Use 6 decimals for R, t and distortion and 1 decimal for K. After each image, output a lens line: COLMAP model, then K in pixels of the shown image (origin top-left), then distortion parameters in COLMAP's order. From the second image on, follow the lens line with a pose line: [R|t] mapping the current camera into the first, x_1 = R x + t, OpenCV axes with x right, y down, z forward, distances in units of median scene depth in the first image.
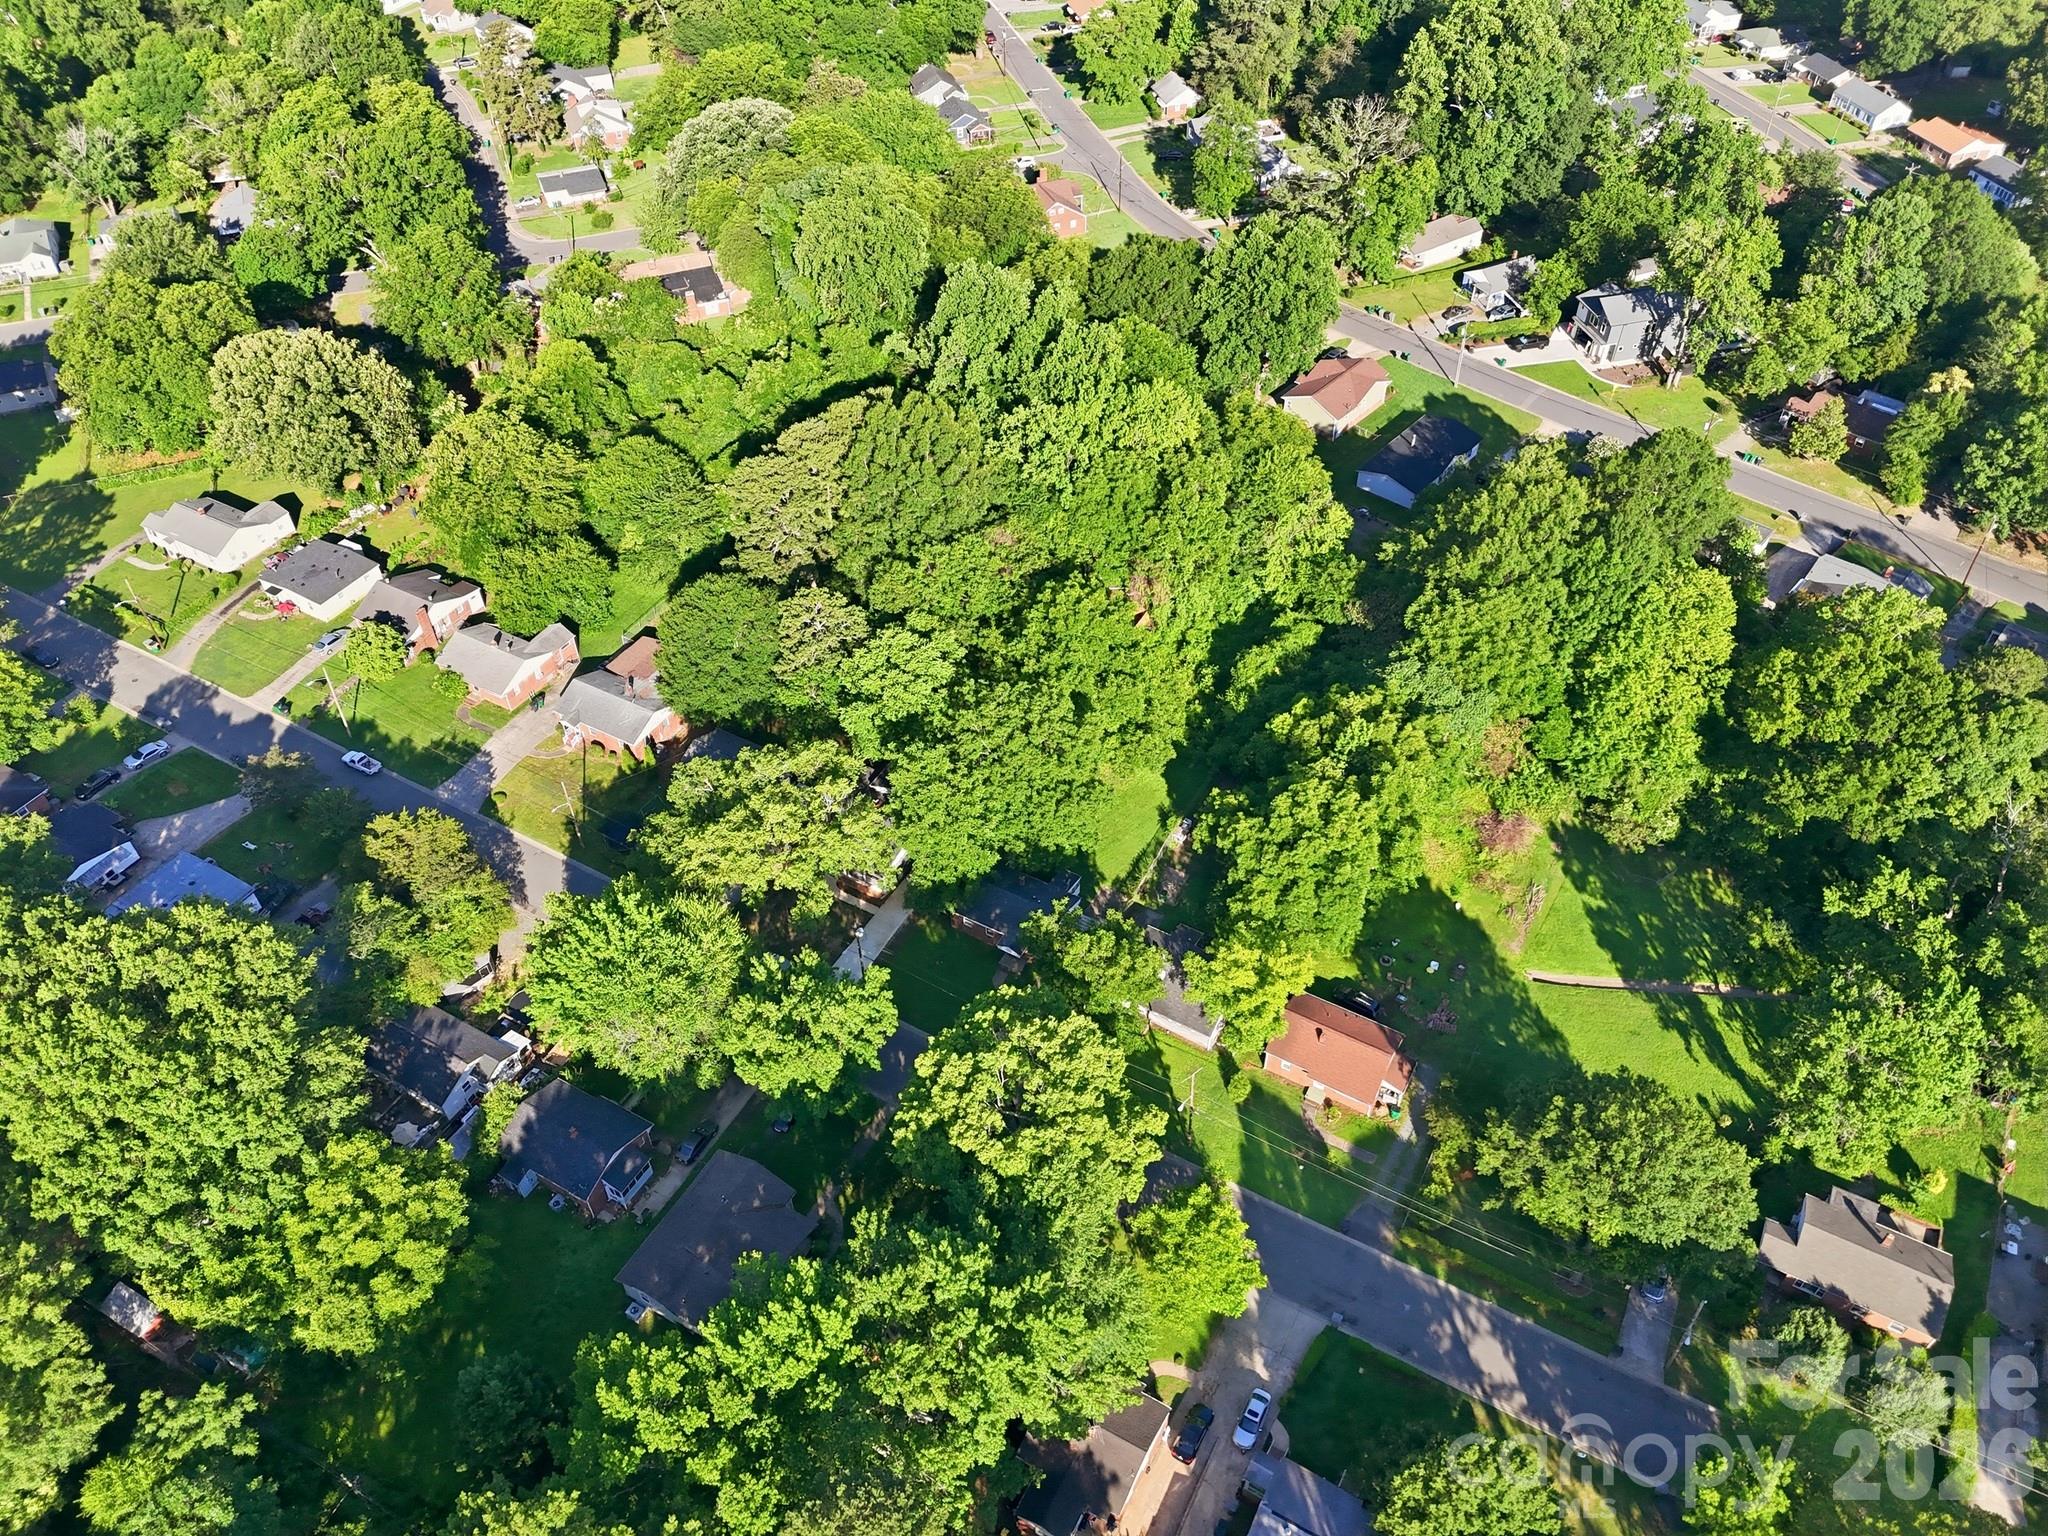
lens RADIAL K [[1506.2, 0, 1032.4], [0, 1506.2, 768.7], [0, 0, 1]] dist [0.062560, -0.057328]
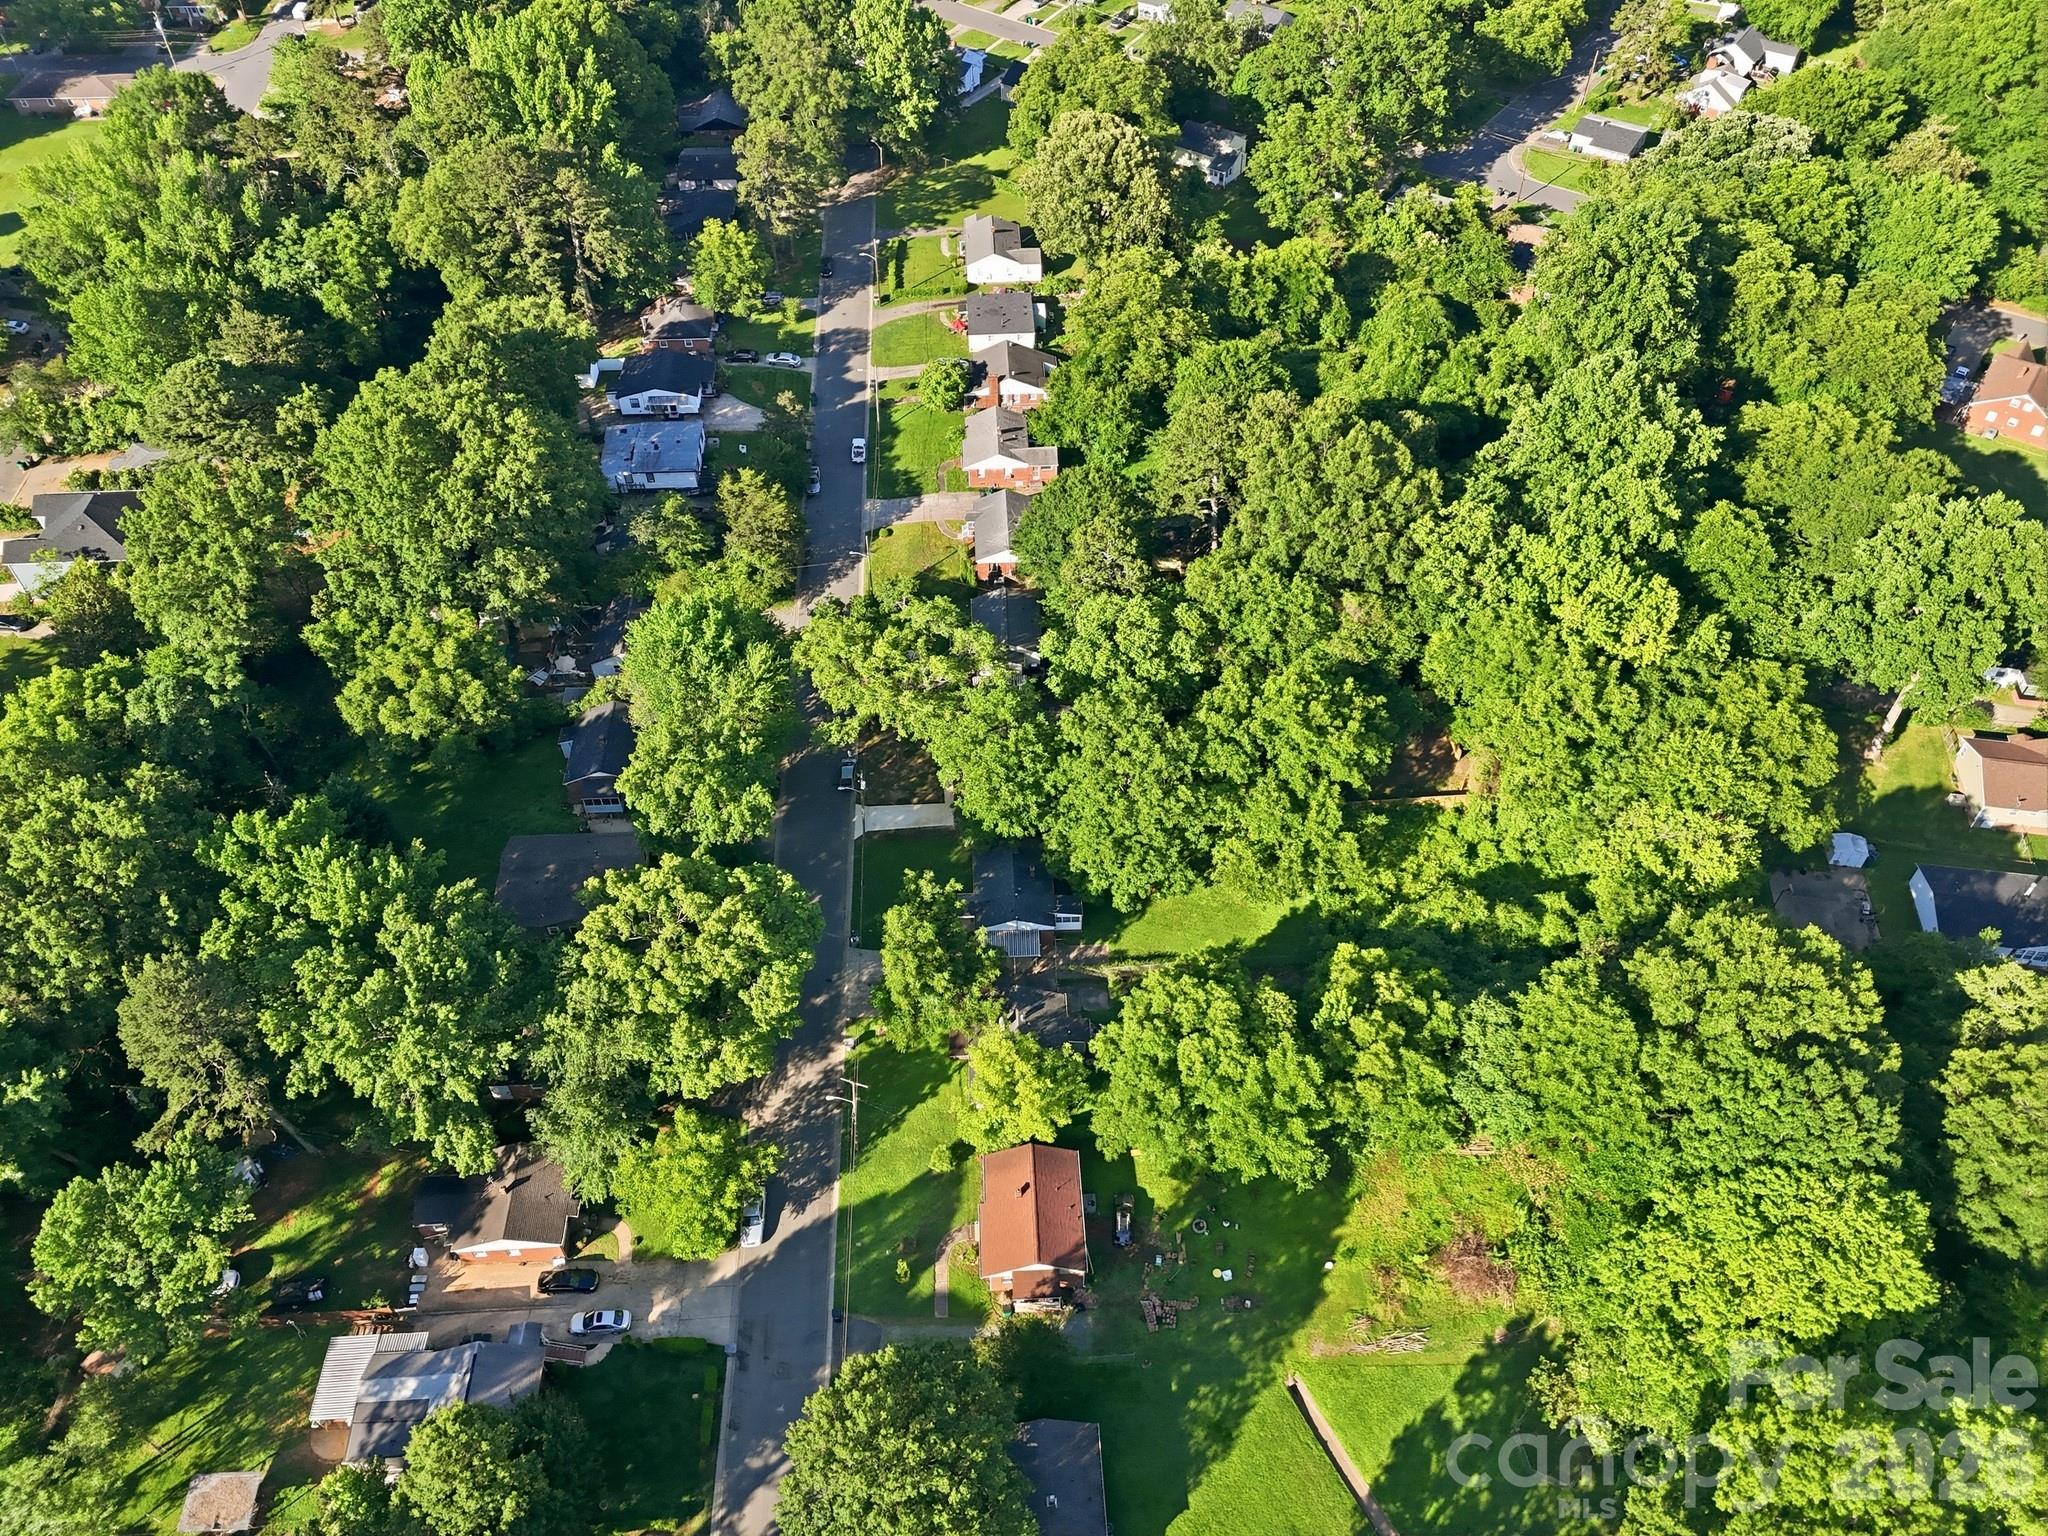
lens RADIAL K [[1506.2, 0, 1029.6], [0, 1506.2, 767.1], [0, 0, 1]] dist [0.062560, -0.057328]
pose [[0.530912, 0.626218, -0.570950, 0.485962], [-0.596507, 0.754717, 0.273097, -0.232664], [0.601924, 0.195585, 0.774231, 0.225920]]
